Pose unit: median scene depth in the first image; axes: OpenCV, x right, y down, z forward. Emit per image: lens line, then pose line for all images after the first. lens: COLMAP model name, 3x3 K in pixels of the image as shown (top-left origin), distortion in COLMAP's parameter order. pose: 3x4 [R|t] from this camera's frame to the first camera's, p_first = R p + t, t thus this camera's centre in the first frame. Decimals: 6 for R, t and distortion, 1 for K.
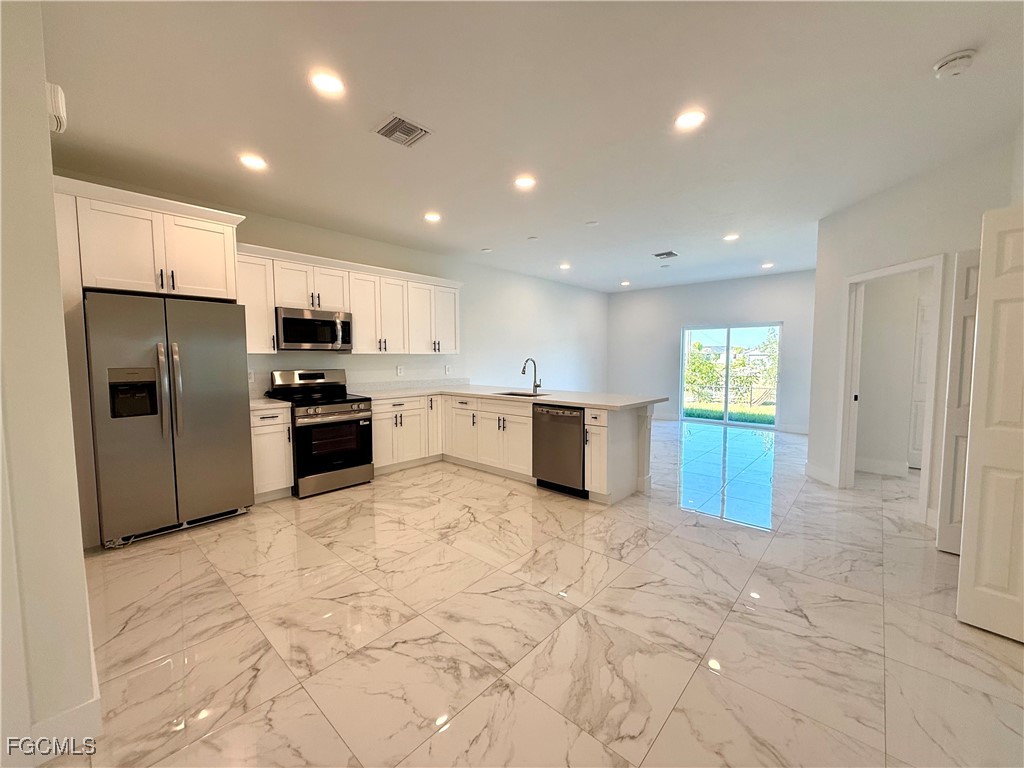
lens RADIAL K [[408.3, 0, 512.0], [0, 408.3, 384.0], [0, 0, 1]] dist [-0.000406, -0.000079]
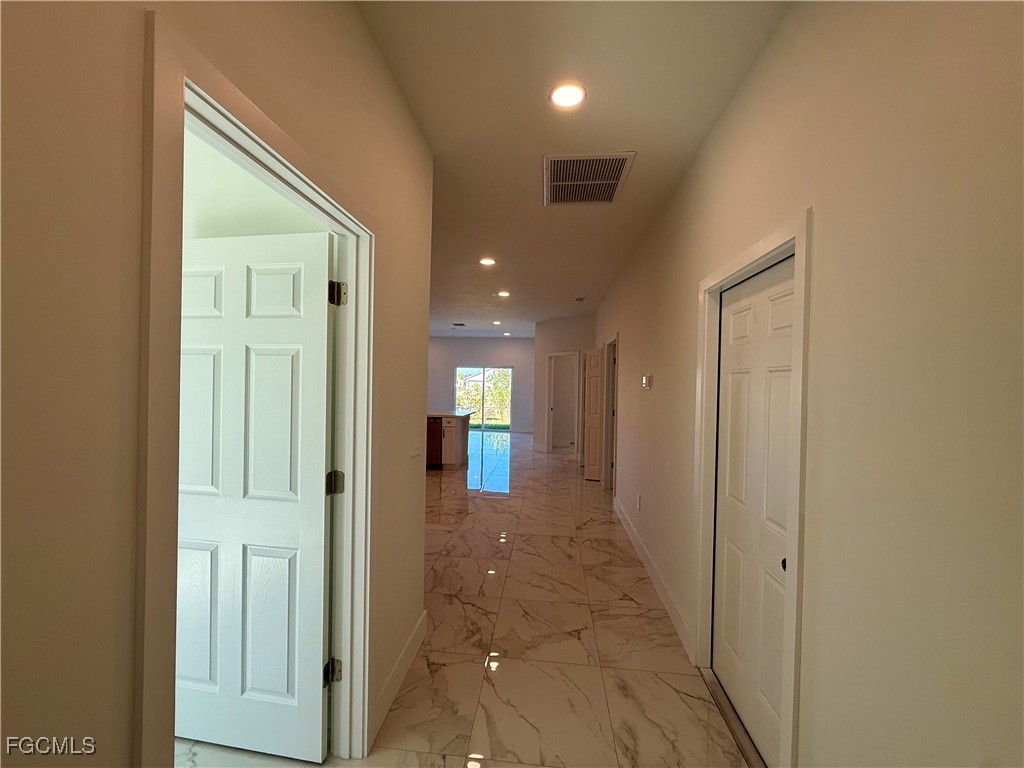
lens RADIAL K [[408.3, 0, 512.0], [0, 408.3, 384.0], [0, 0, 1]] dist [-0.000406, -0.000079]
pose [[0.800548, 0.014663, 0.599089, -0.618297], [0.018161, 0.998648, -0.048710, 0.003092], [-0.598993, 0.049874, 0.799199, -0.598964]]
